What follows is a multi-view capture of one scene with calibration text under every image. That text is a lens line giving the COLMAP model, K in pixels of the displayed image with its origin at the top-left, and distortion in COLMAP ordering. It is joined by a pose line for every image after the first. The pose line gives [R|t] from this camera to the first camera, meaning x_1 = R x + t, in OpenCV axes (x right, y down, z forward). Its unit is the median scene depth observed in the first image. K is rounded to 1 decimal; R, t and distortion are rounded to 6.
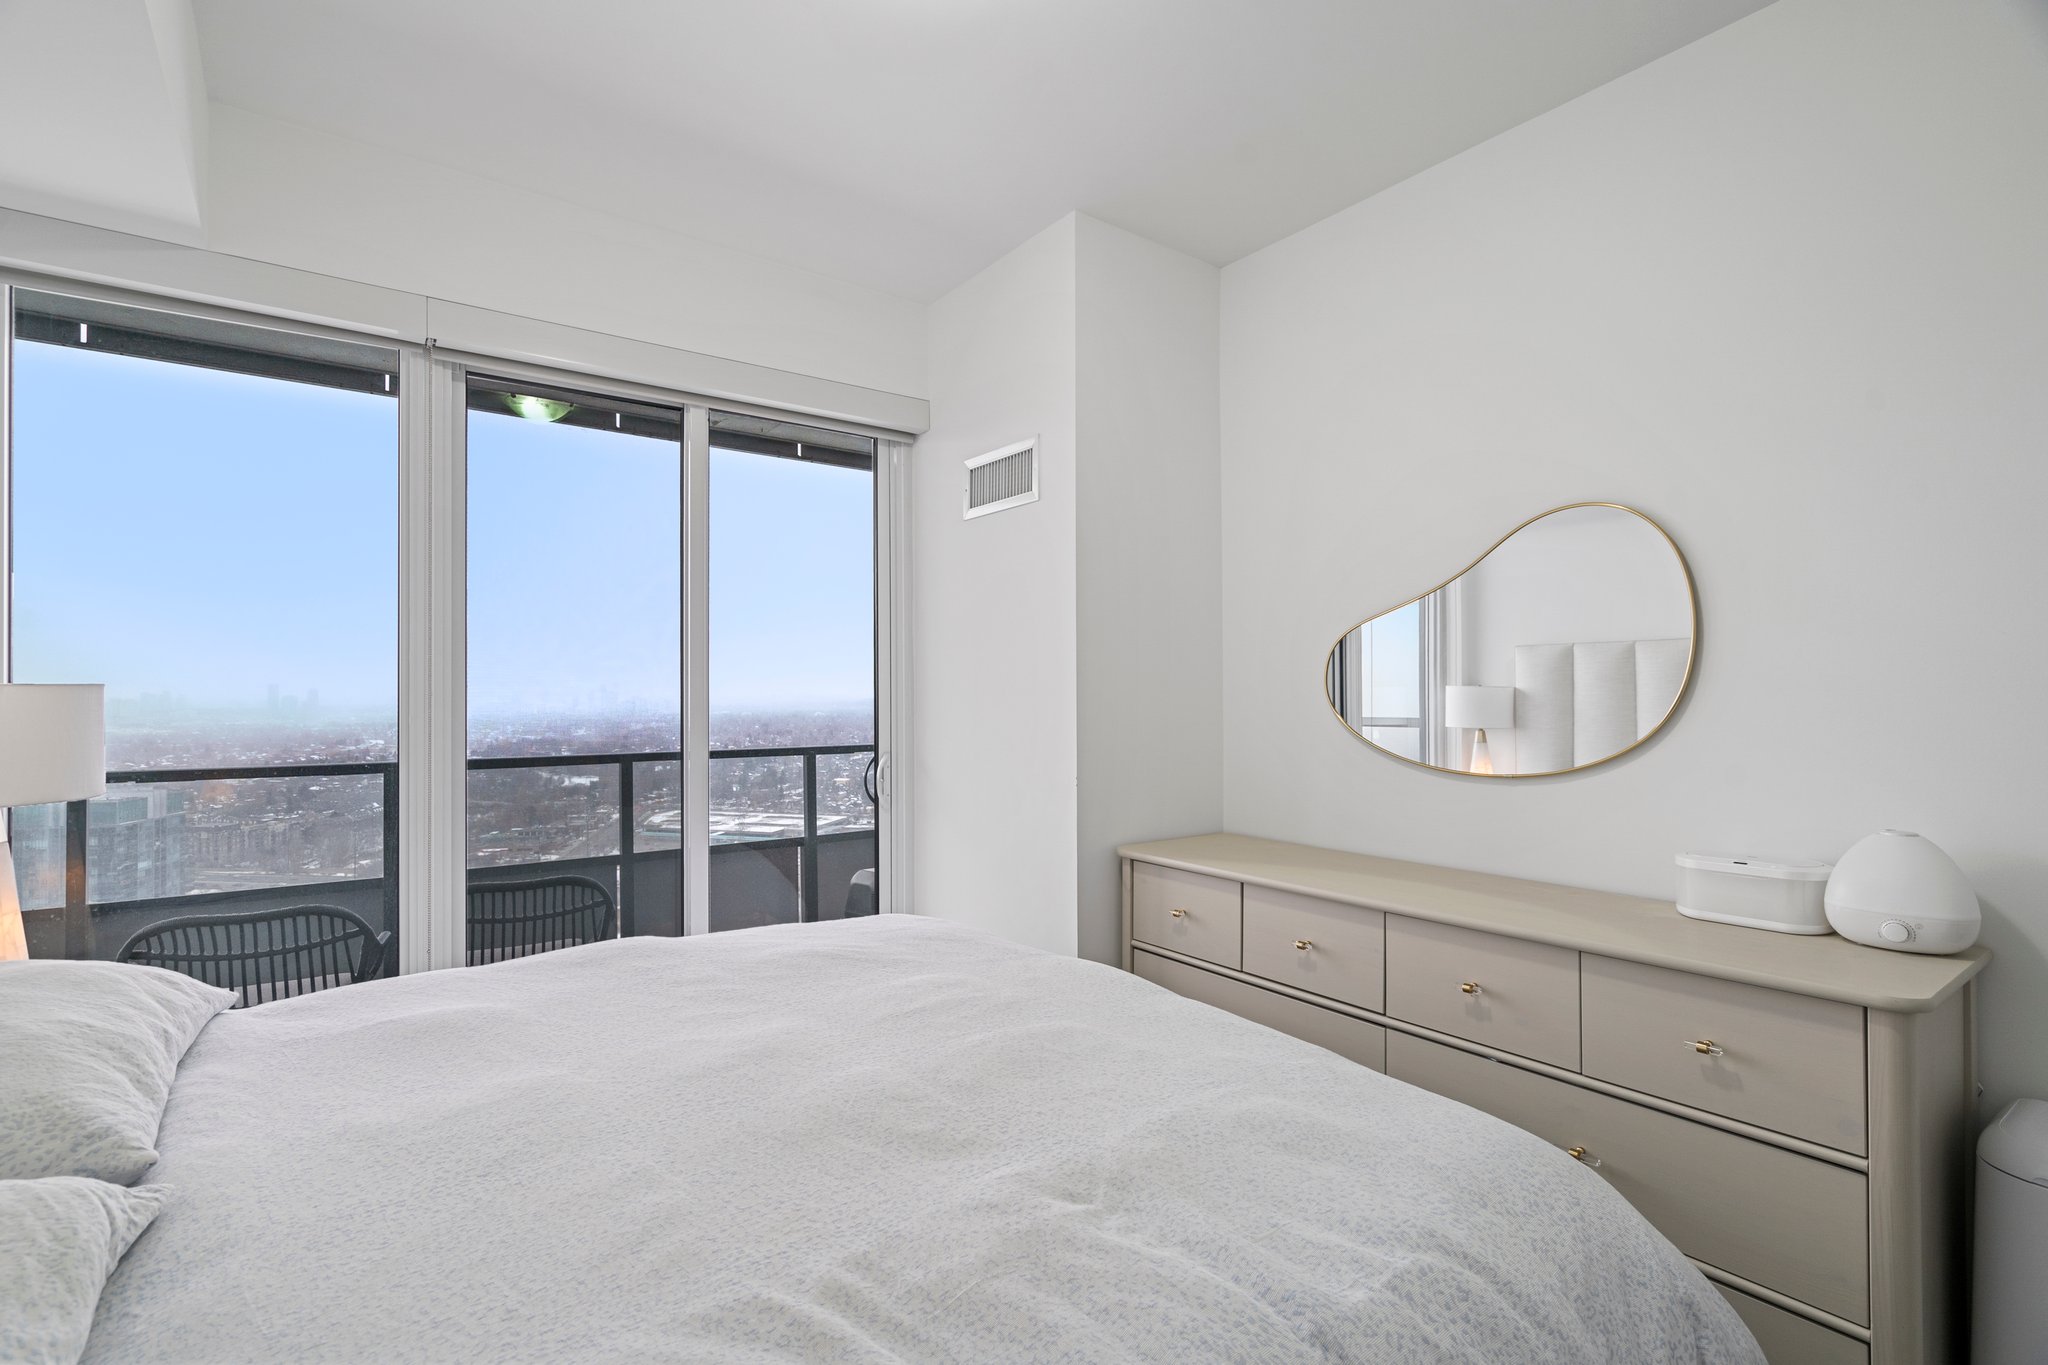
lens RADIAL K [[931.6, 0, 993.4], [0, 931.6, 679.6], [0, 0, 1]] dist [-0.010023, 0.004059]
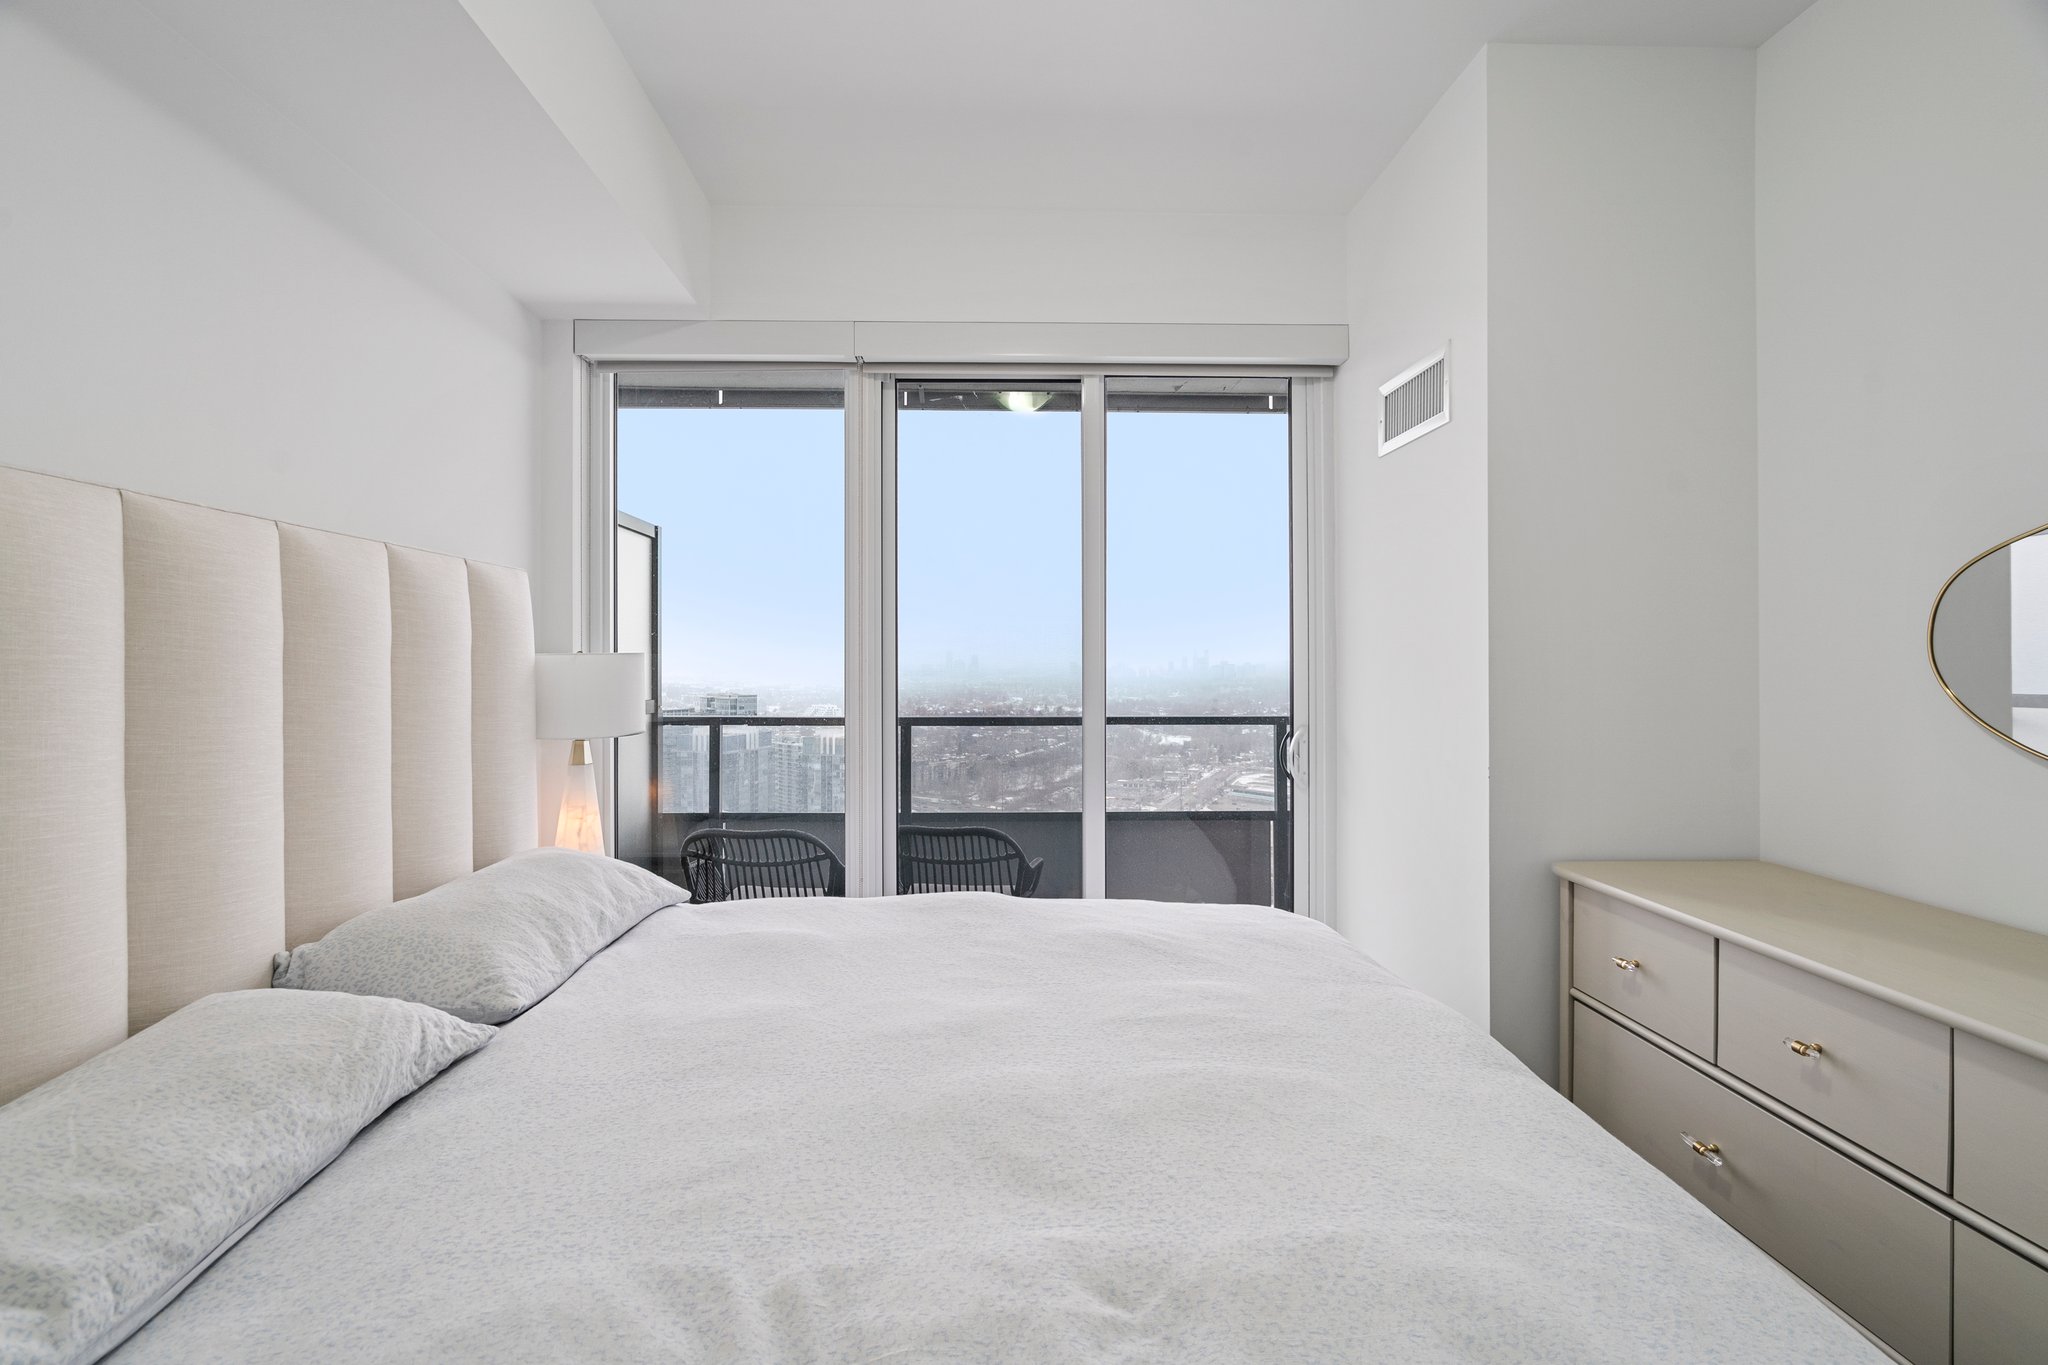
lens RADIAL K [[931.6, 0, 1012.0], [0, 931.6, 652.3], [0, 0, 1]] dist [-0.010023, 0.004059]
pose [[0.828745, -0.002863, -0.559618, 0.211723], [0.007069, 0.999961, 0.005352, 0.000746], [0.559581, -0.008391, 0.828733, 0.137014]]
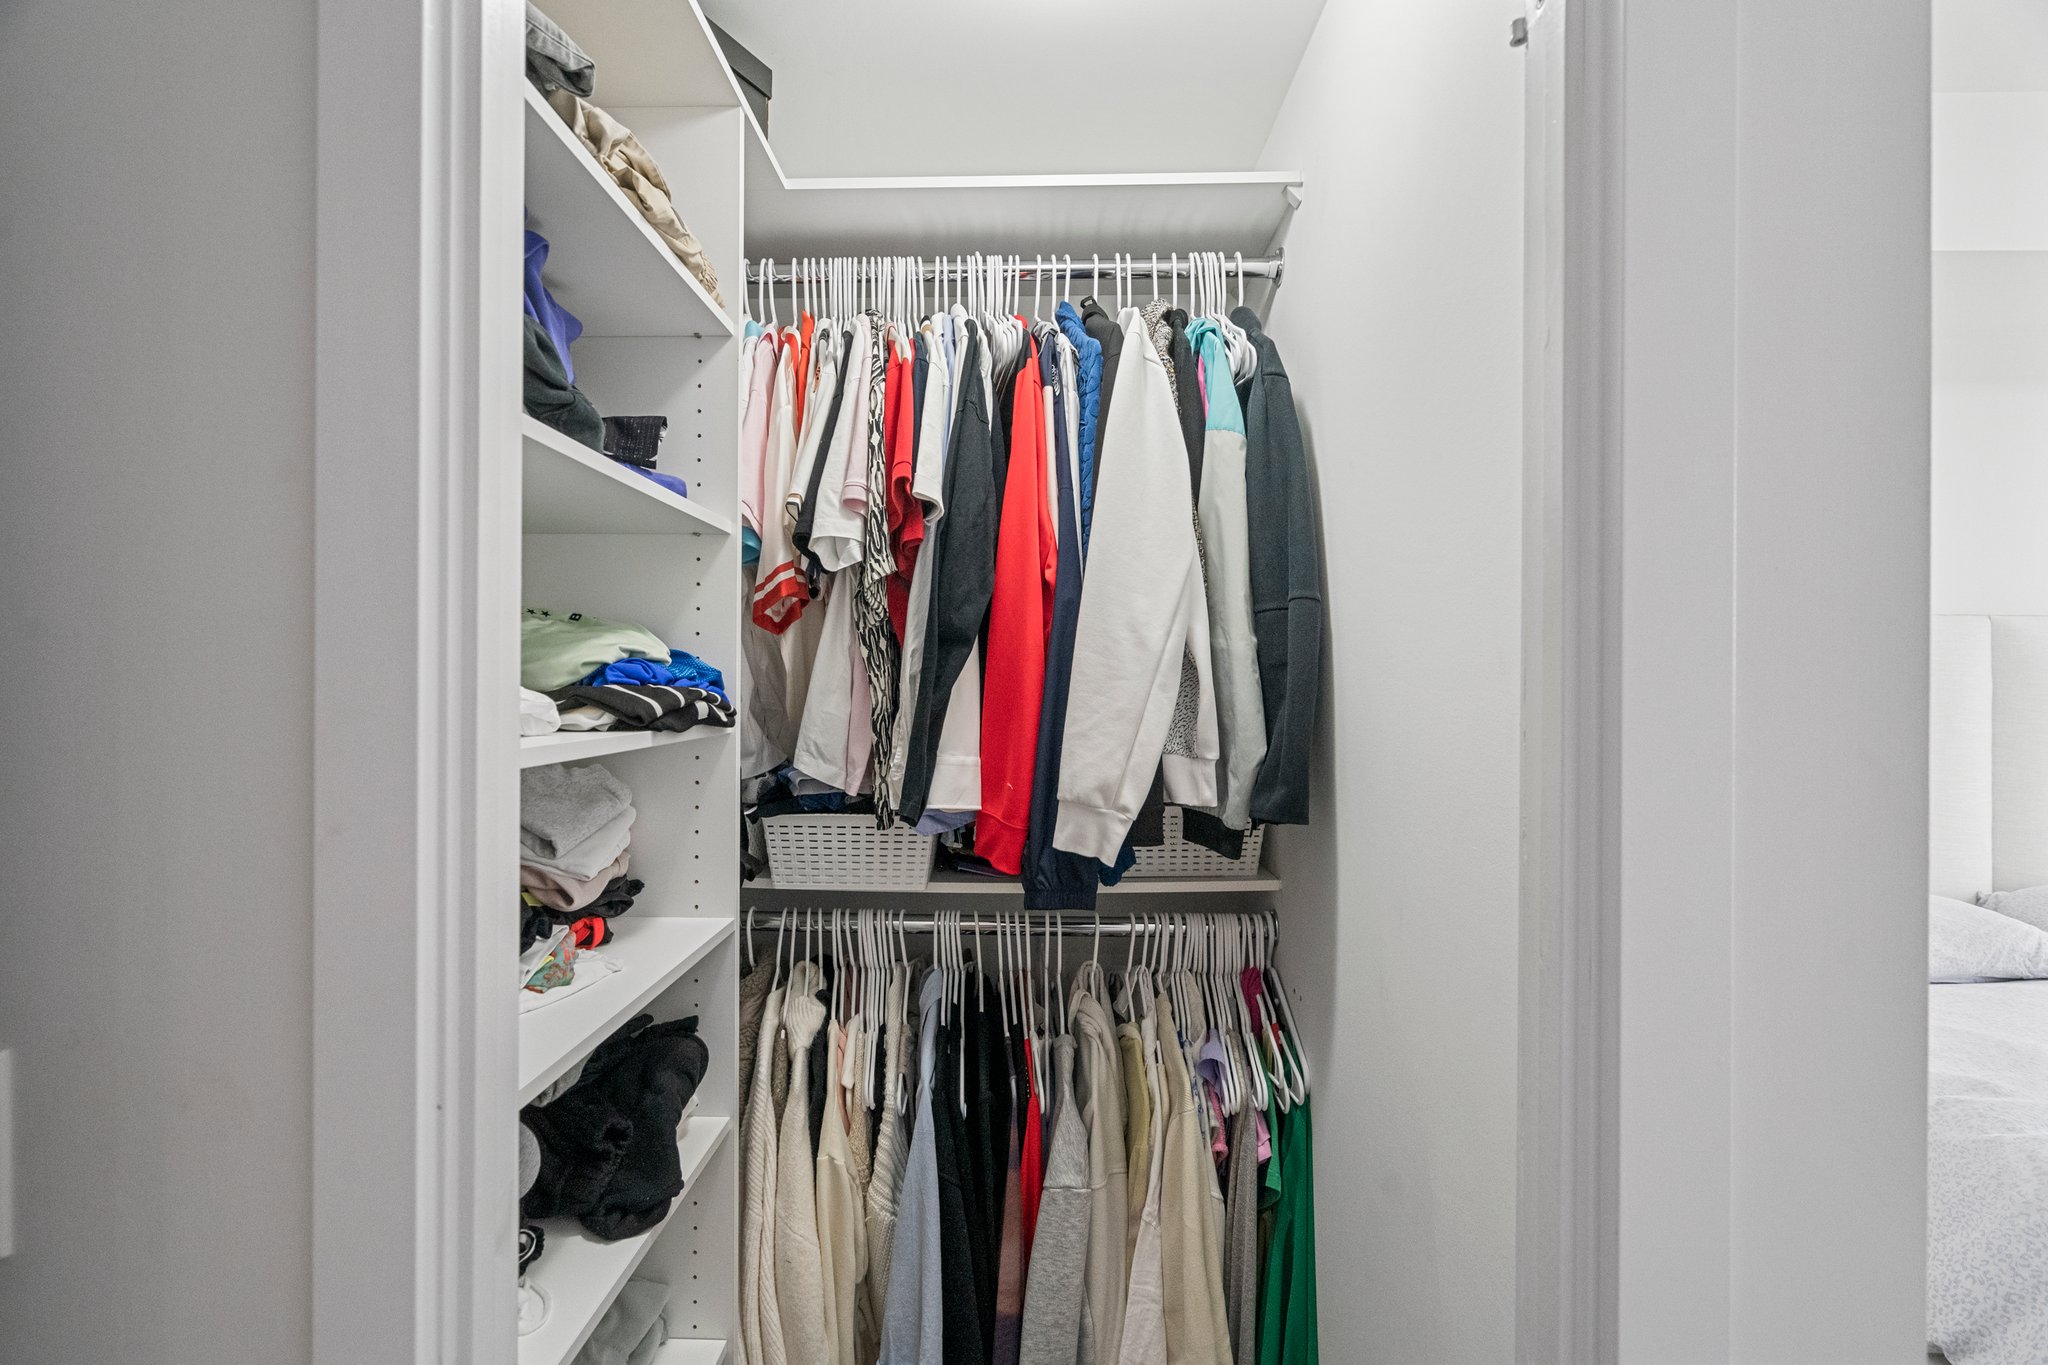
lens RADIAL K [[931.6, 0, 1014.7], [0, 931.6, 692.9], [0, 0, 1]] dist [-0.010023, 0.004059]
pose [[-0.613781, 0.005758, -0.789455, 0.781662], [0.010971, 0.999939, -0.001237, -0.015975], [0.789400, -0.009421, -0.613807, 0.166491]]
